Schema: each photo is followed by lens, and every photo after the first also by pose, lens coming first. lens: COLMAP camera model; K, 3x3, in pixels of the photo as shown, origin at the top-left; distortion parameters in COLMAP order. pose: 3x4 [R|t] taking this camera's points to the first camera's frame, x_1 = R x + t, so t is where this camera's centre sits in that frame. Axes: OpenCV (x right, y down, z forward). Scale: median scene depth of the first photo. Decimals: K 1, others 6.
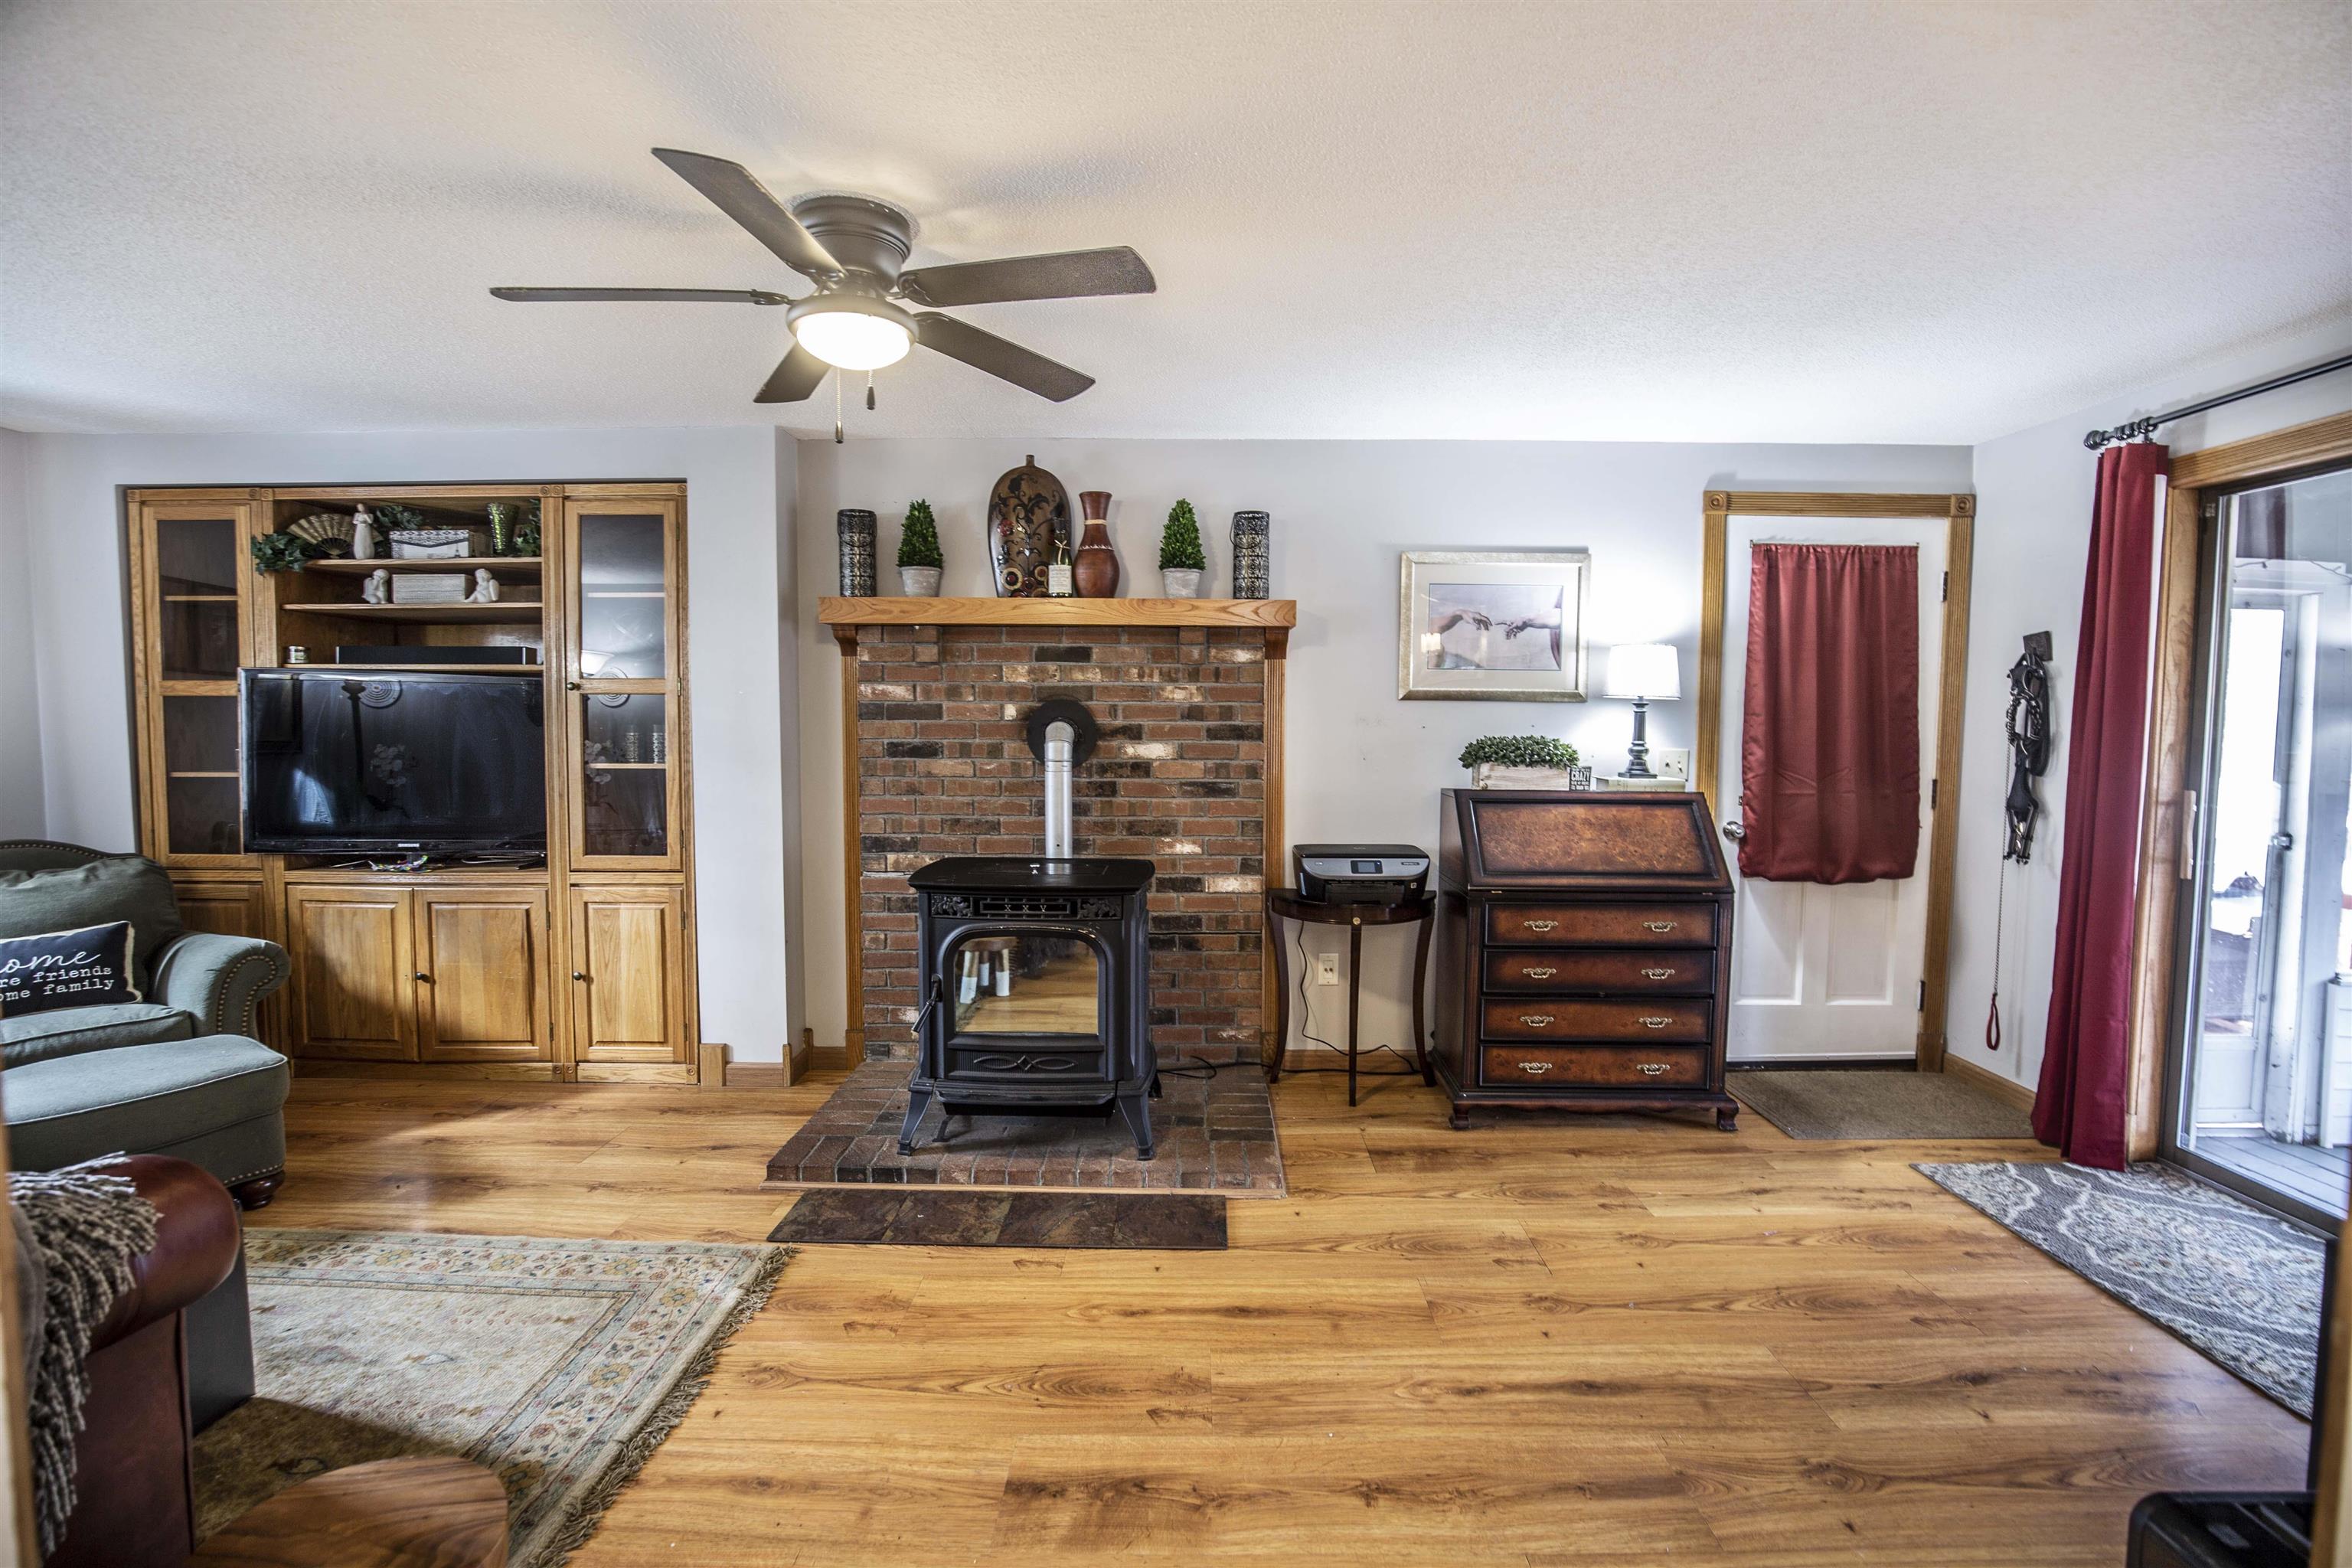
lens RADIAL K [[1074.4, 0, 1187.6], [0, 1074.4, 786.8], [0, 0, 1]] dist [-0.026275, 0.002647]
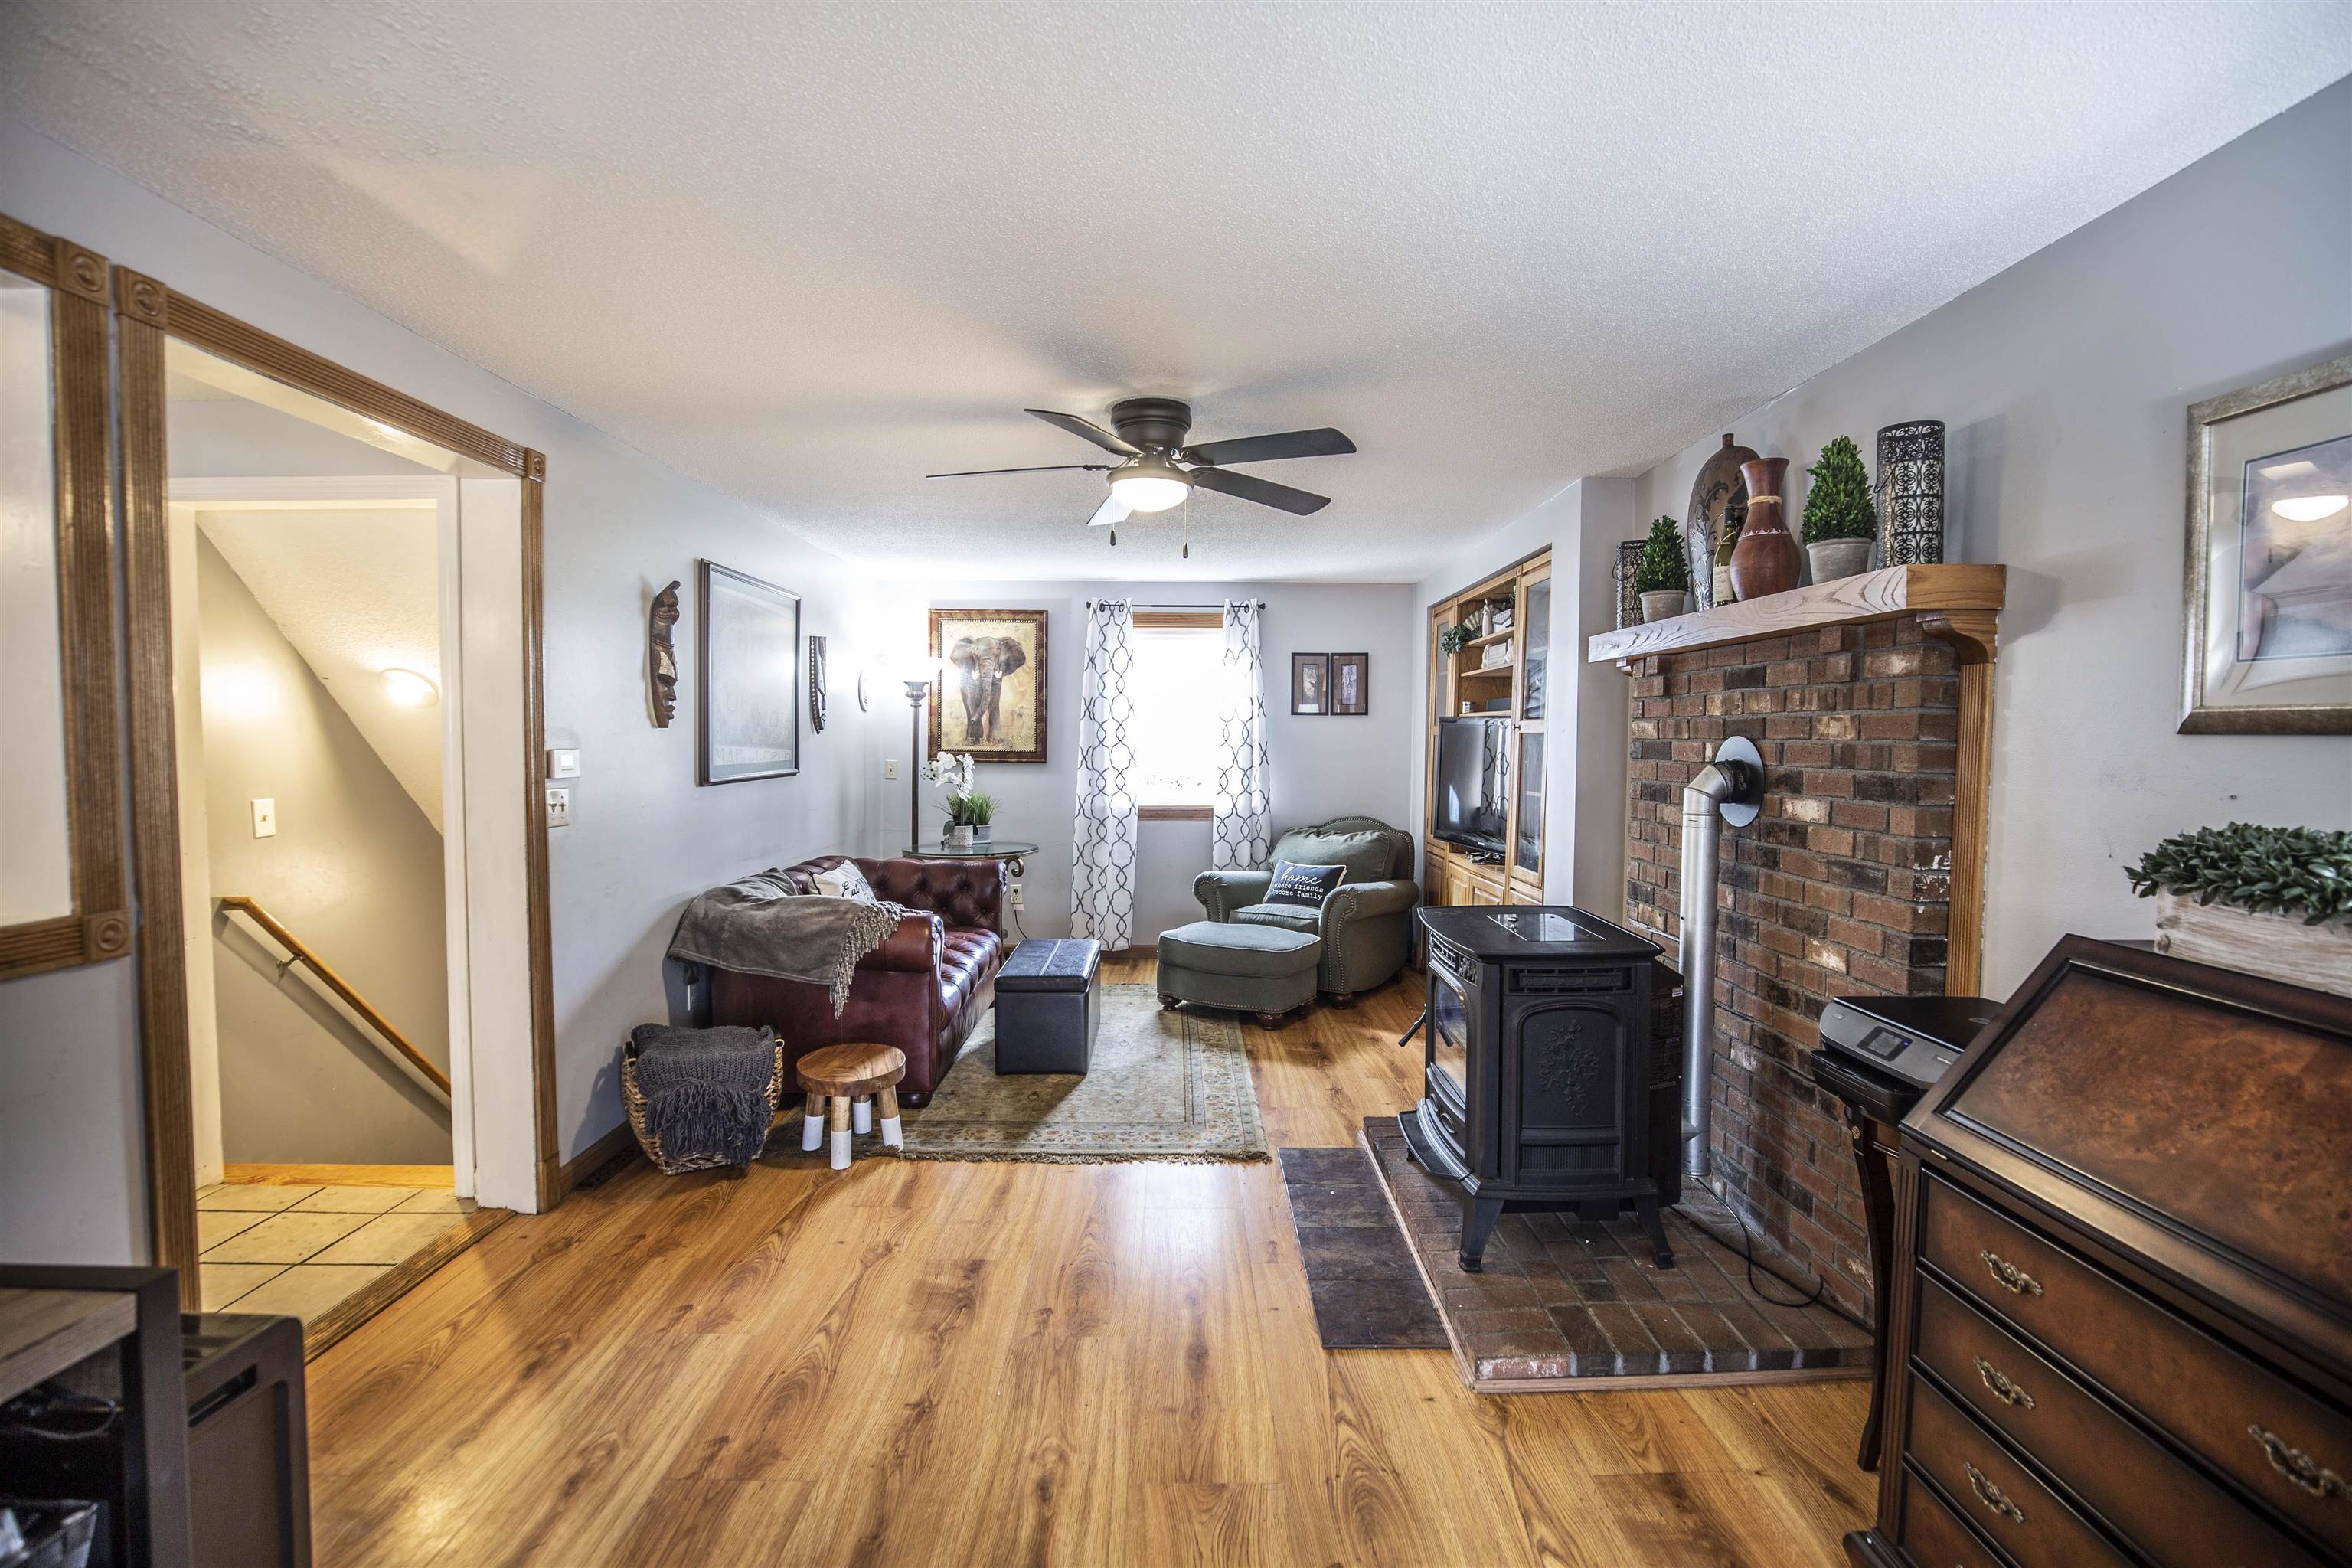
lens RADIAL K [[1074.4, 0, 1190.9], [0, 1074.4, 786.4], [0, 0, 1]] dist [-0.026275, 0.002647]
pose [[0.026096, 0.042425, -0.998759, 0.646288], [-0.072751, 0.996530, 0.040430, -0.047998], [0.997009, 0.071606, 0.029092, 0.586830]]
